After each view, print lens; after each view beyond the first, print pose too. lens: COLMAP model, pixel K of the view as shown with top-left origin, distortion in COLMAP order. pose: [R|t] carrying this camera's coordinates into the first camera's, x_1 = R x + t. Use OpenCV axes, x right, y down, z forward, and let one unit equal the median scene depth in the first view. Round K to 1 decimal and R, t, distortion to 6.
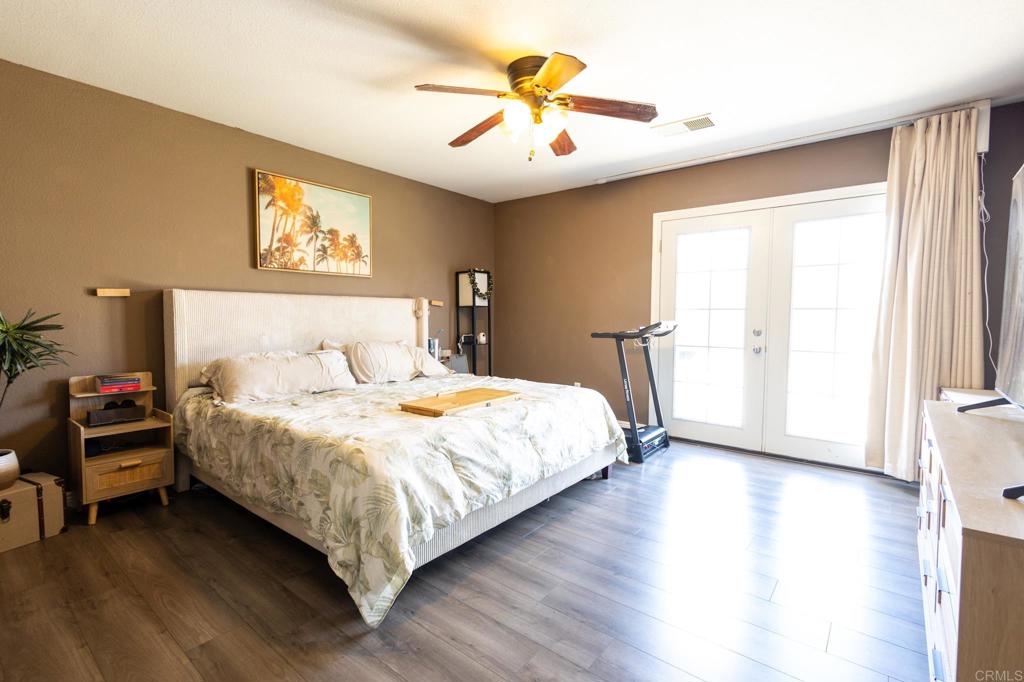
lens RADIAL K [[467.4, 0, 513.6], [0, 467.4, 341.5], [0, 0, 1]] dist [0.013004, -0.001998]
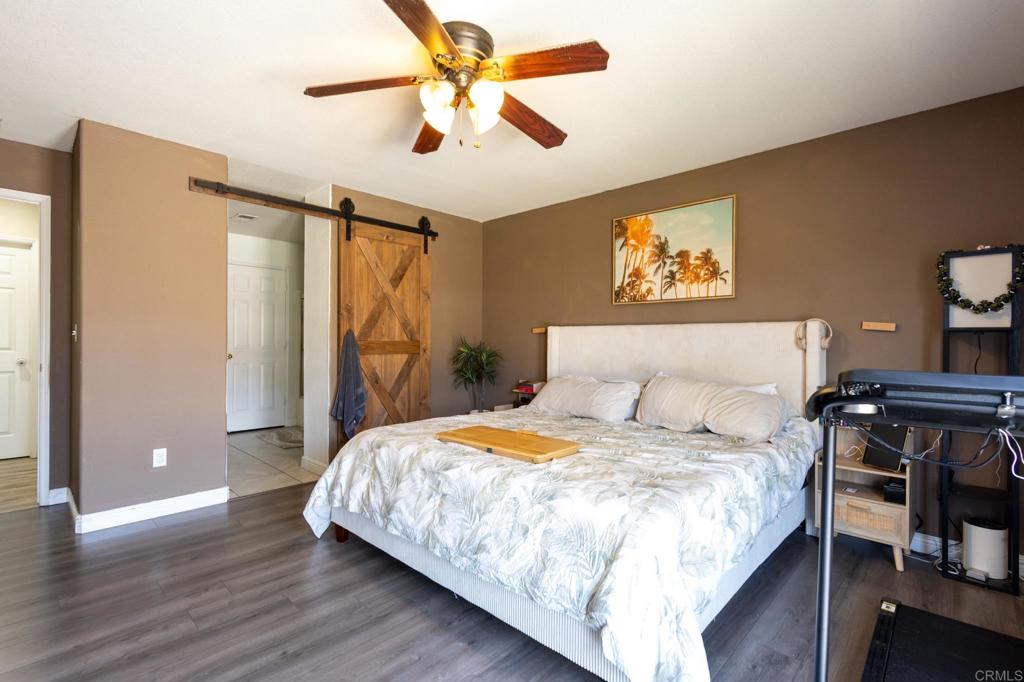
lens RADIAL K [[467.4, 0, 513.3], [0, 467.4, 342.1], [0, 0, 1]] dist [0.013004, -0.001998]
pose [[-0.090271, -0.003119, -0.995912, 0.565430], [-0.064184, 0.997934, 0.002692, -0.047009], [0.993847, 0.064164, -0.090285, 0.798713]]
